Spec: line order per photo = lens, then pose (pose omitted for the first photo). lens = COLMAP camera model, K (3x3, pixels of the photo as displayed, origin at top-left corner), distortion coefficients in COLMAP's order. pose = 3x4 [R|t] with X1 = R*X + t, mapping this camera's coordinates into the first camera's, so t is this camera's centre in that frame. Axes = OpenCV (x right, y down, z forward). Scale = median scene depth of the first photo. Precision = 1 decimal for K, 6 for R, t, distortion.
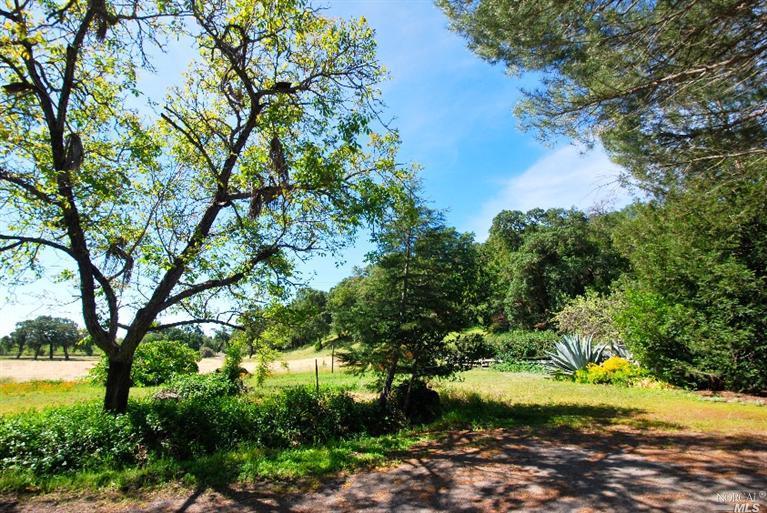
lens RADIAL K [[357.7, 0, 384.8], [0, 357.7, 239.9], [0, 0, 1]] dist [0.016944, -0.021145]
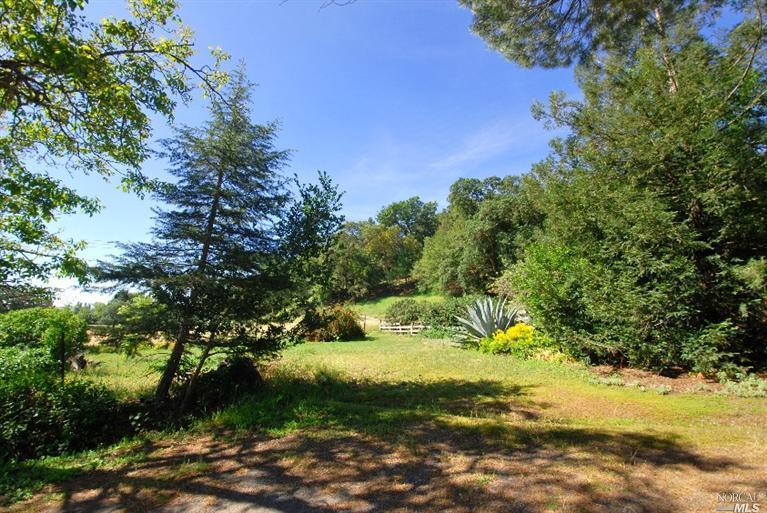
lens RADIAL K [[341.4, 0, 383.2], [0, 341.4, 241.6], [0, 0, 1]] dist [0.014314, -0.017599]
pose [[0.998550, 0.006017, 0.053494, 0.333428], [-0.010490, 0.996432, 0.083739, 0.081043], [-0.052799, -0.084179, 0.995051, 0.268251]]
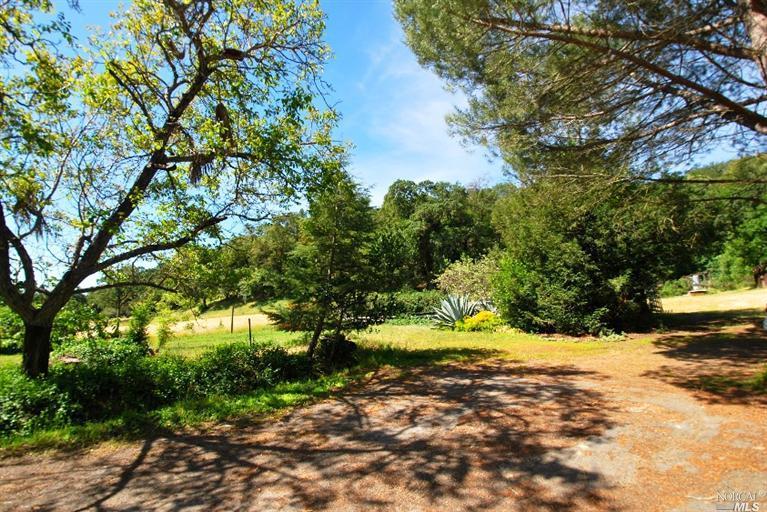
lens RADIAL K [[357.7, 0, 384.8], [0, 357.7, 239.4], [0, 0, 1]] dist [0.016944, -0.021145]
pose [[0.952937, 0.038733, 0.300685, -0.108618], [-0.070716, 0.992845, 0.096222, -0.027054], [-0.294806, -0.112957, 0.948857, -0.088622]]
